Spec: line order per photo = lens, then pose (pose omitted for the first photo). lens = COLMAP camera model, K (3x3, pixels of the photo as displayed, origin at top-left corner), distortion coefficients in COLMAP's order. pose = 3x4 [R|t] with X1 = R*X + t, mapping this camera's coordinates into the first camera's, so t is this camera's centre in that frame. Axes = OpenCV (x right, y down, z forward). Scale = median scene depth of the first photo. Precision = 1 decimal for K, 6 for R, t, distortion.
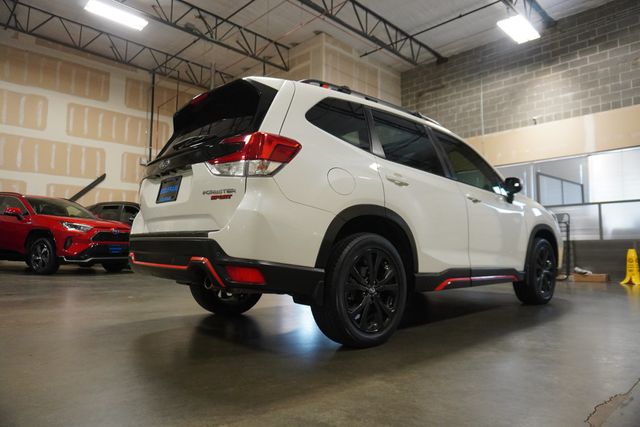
lens RADIAL K [[417.5, 0, 316.0], [0, 417.5, 197.7], [0, 0, 1]] dist [0.003974, 0.002597]
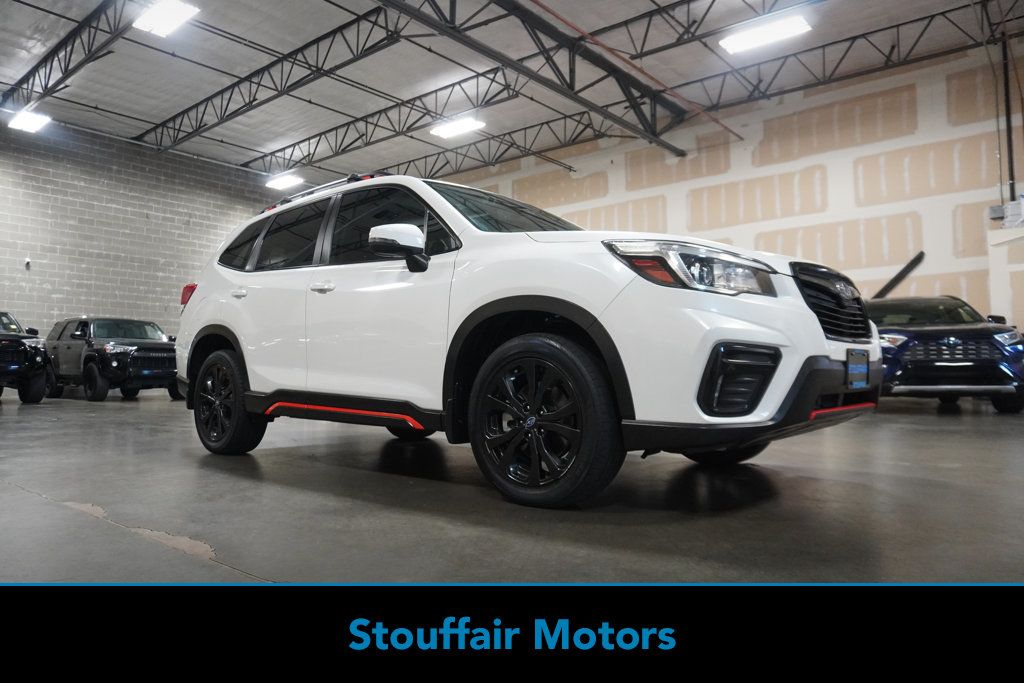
lens RADIAL K [[663.8, 0, 516.9], [0, 663.8, 338.4], [0, 0, 1]] dist [-0.027446, -0.000215]
pose [[0.087511, -0.052939, -0.994756, 0.402935], [0.112848, 0.992686, -0.042901, 0.044430], [0.989751, -0.108502, 0.092845, 0.333430]]
